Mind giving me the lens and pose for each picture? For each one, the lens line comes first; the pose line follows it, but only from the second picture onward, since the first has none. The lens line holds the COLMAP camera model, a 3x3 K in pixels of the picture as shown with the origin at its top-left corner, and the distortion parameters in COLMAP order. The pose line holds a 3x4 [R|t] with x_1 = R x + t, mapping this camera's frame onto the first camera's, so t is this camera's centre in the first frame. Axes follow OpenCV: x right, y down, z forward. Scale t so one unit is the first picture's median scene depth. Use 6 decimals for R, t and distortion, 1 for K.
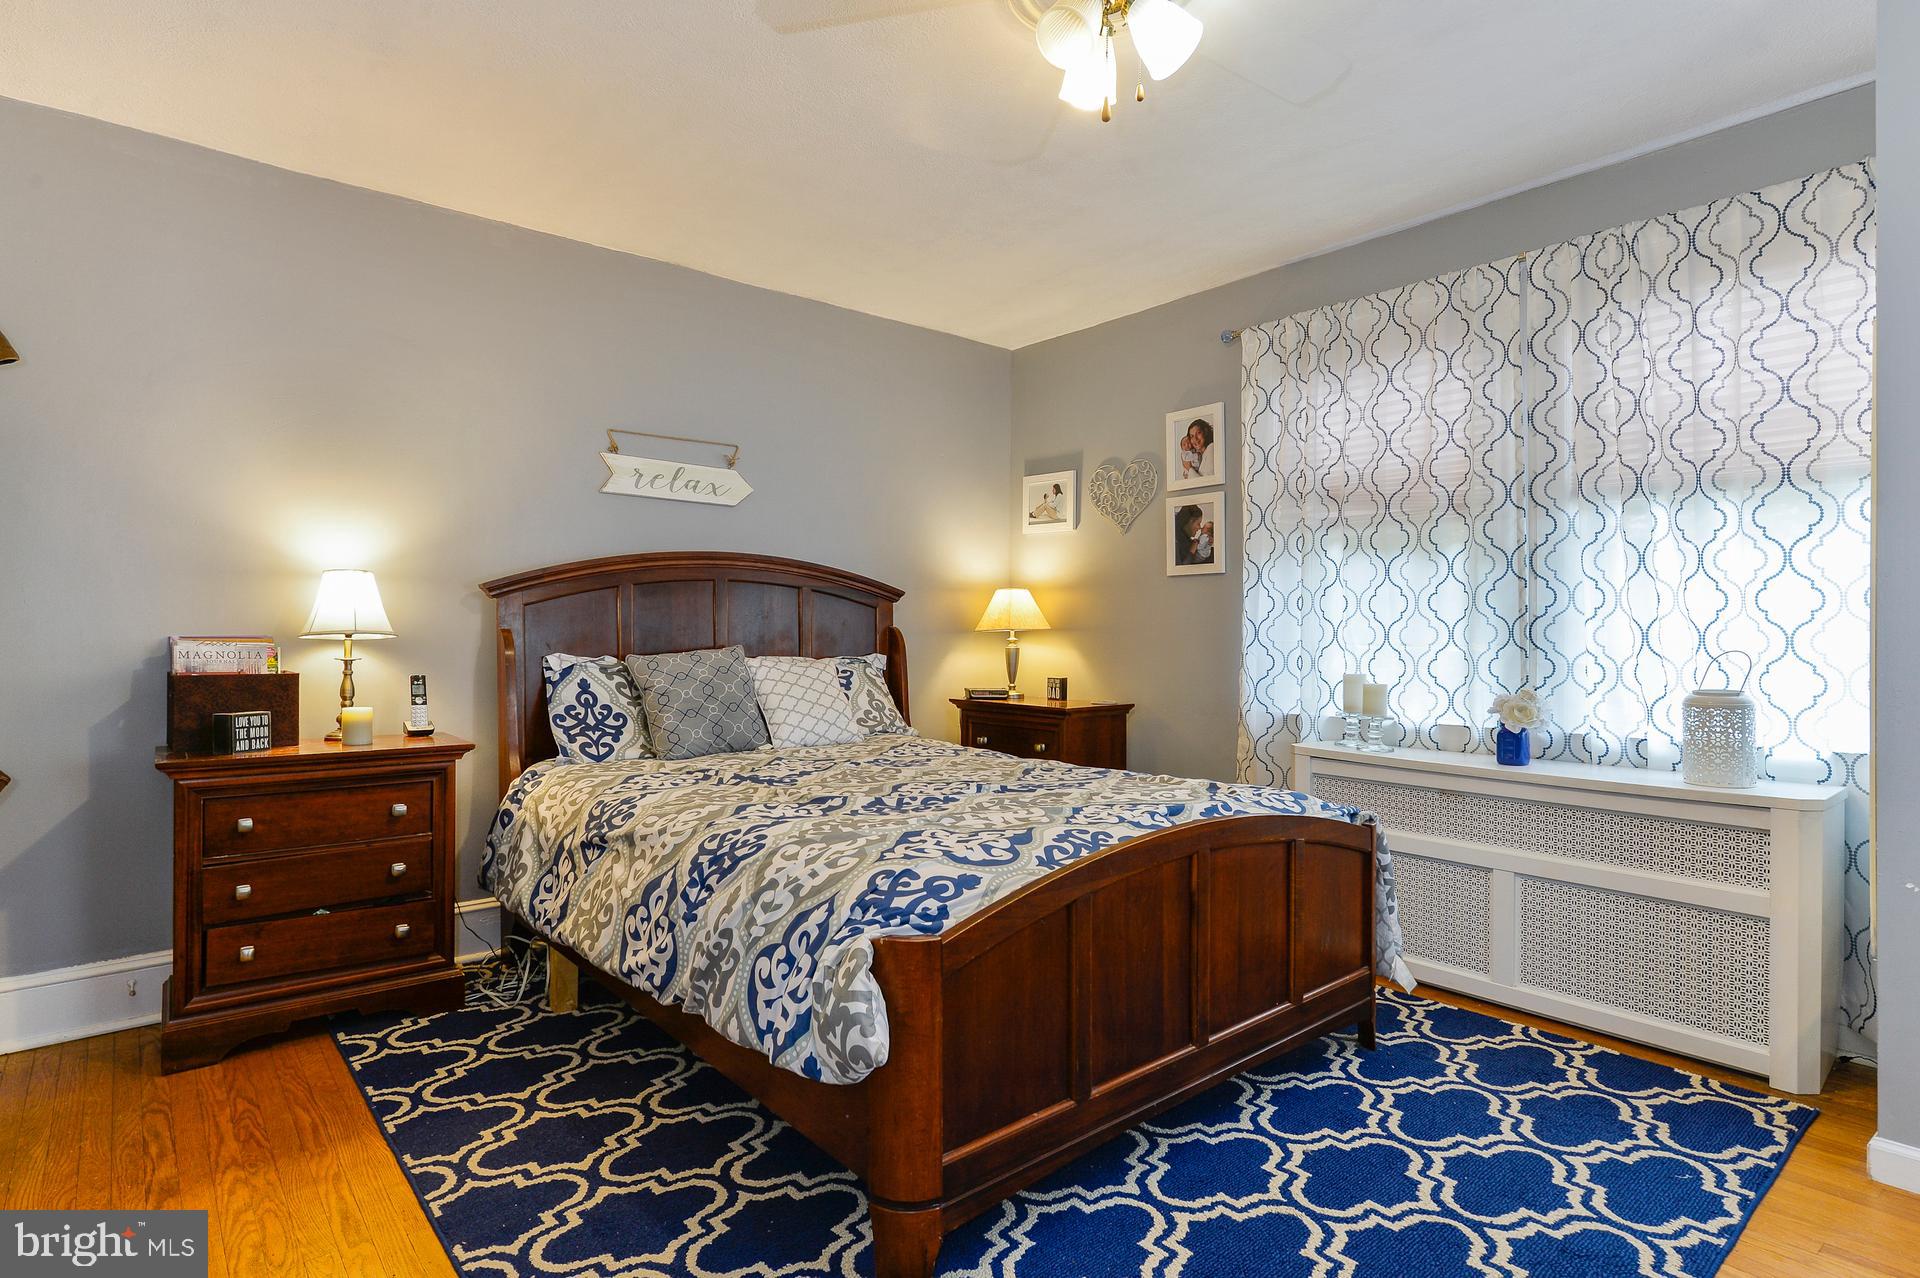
lens RADIAL K [[992.1, 0, 960.0], [0, 992.1, 639.0], [0, 0, 1]] dist [-0.002784, -0.000121]
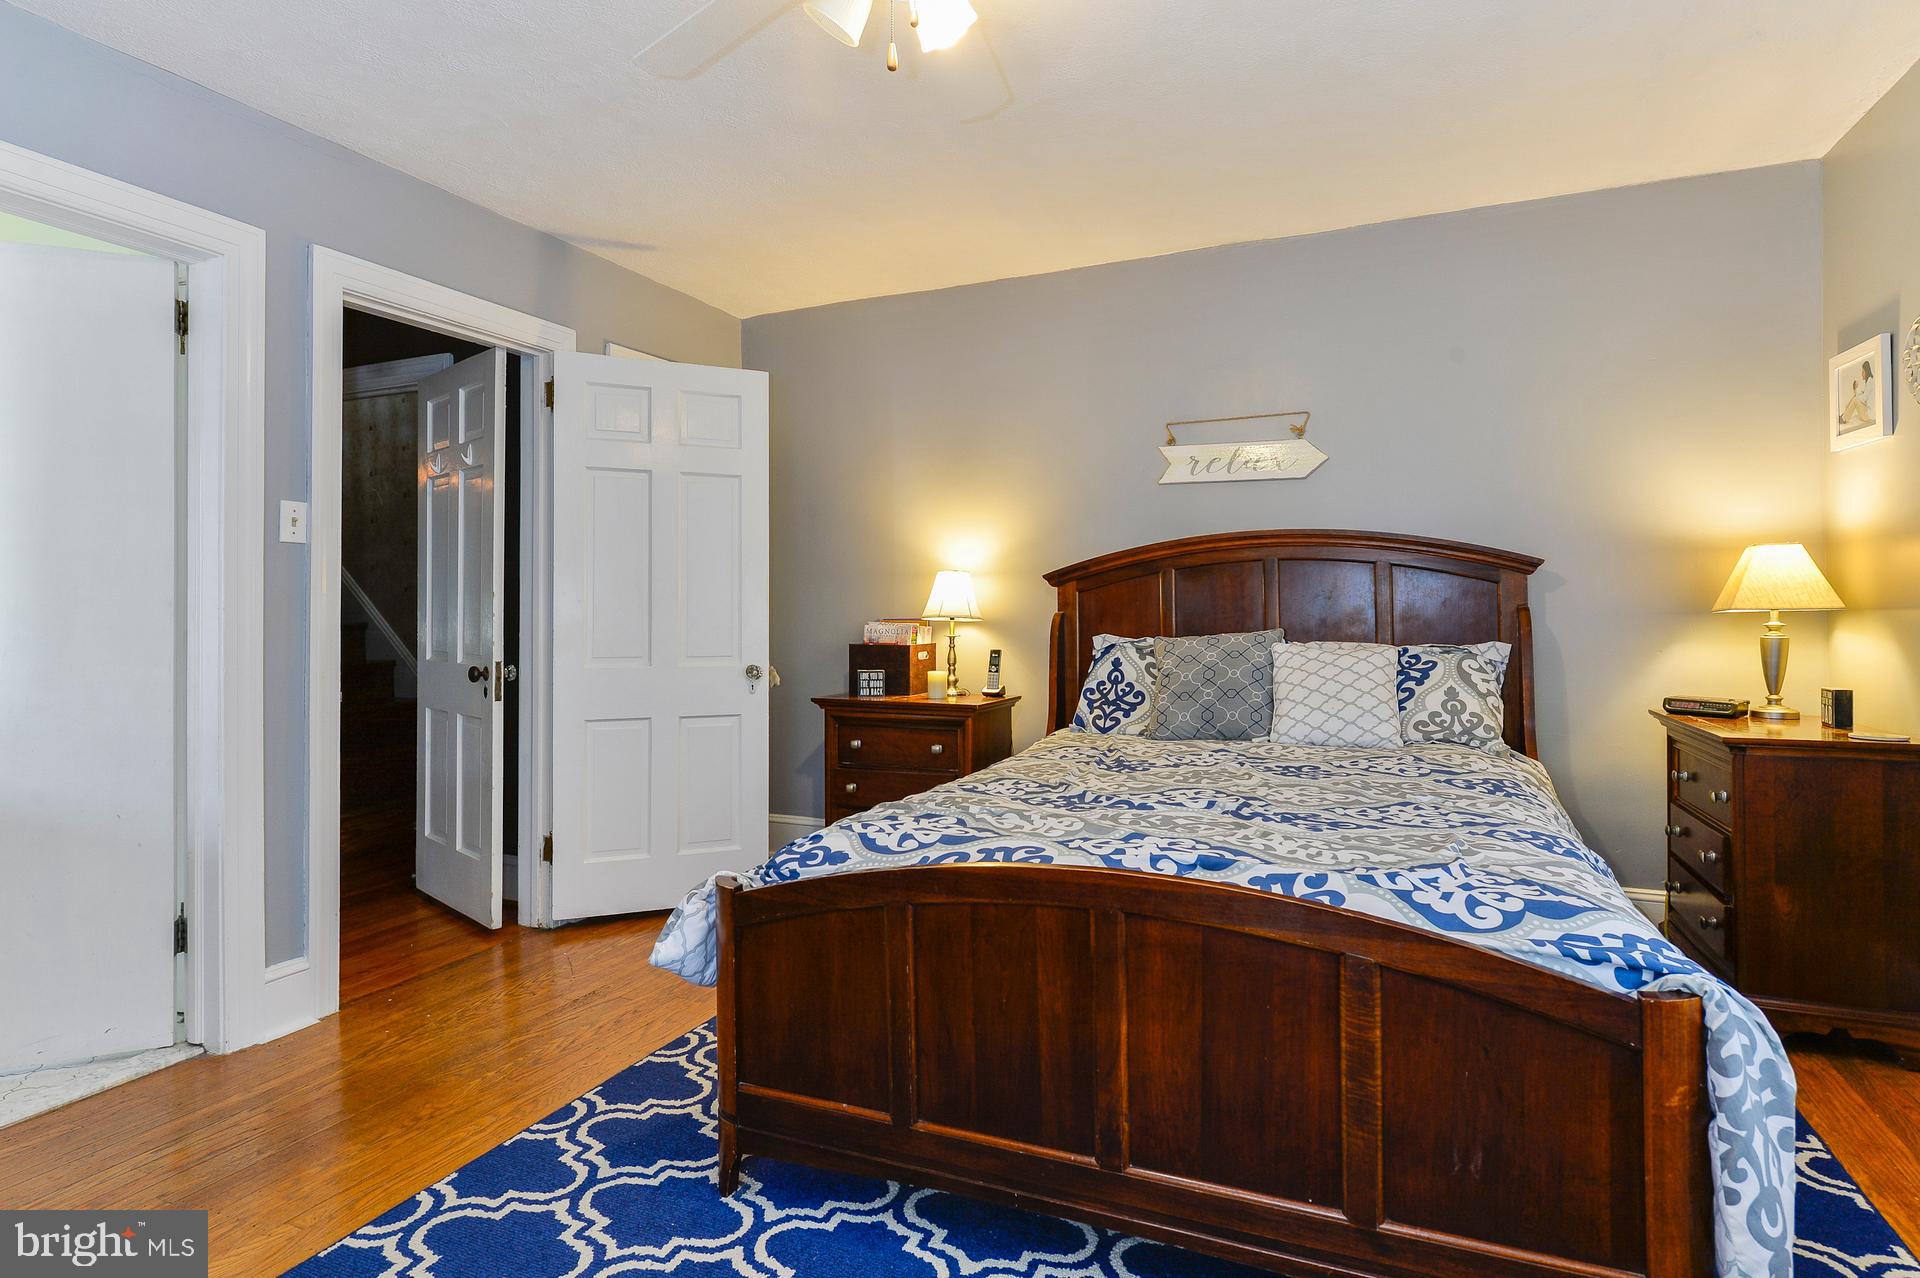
lens RADIAL K [[1016.1, 0, 957.8], [0, 1016.1, 602.5], [0, 0, 1]] dist [0.001215, 0.000688]
pose [[0.439262, -0.010818, -0.898294, 0.546561], [-0.000328, 0.999926, -0.012202, -0.007210], [0.898359, 0.005655, 0.439226, 0.337748]]
